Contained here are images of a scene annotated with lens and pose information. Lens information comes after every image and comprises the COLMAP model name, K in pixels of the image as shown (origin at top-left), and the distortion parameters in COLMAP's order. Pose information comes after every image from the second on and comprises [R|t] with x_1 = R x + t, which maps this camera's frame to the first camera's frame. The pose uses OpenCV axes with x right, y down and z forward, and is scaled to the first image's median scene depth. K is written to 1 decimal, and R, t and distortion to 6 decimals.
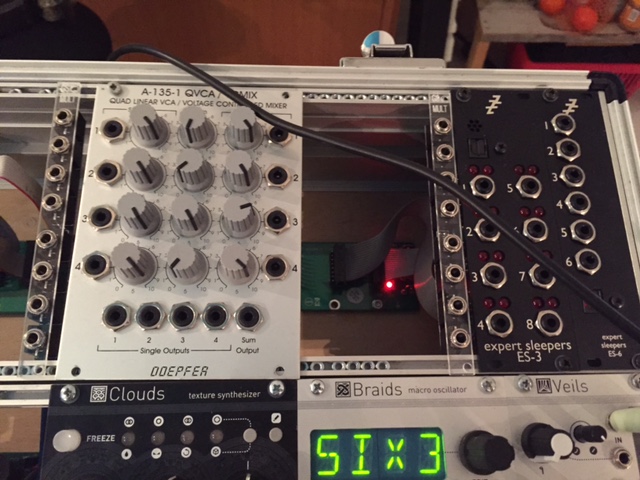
lens RADIAL K [[531.3, 0, 320.0], [0, 531.3, 240.0], [0, 0, 1]] dist [0.078373, -0.115677]
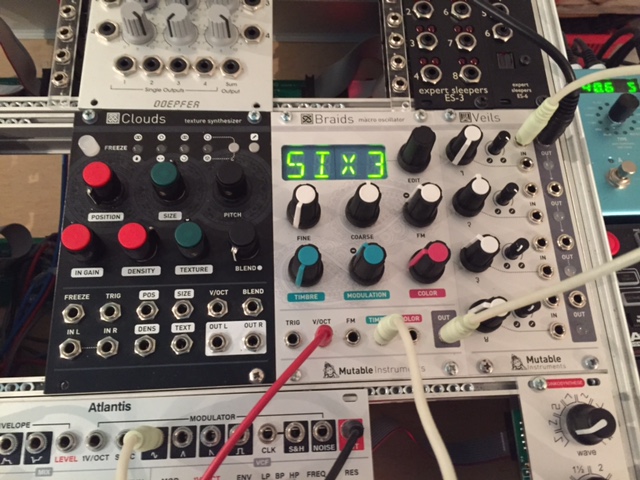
lens RADIAL K [[531.3, 0, 320.0], [0, 531.3, 240.0], [0, 0, 1]] dist [0.078373, -0.115677]
pose [[0.999627, -0.020389, 0.018188, 0.045008], [0.020753, 0.999584, -0.020031, 0.592811], [-0.017772, 0.020401, 0.999634, -0.258751]]
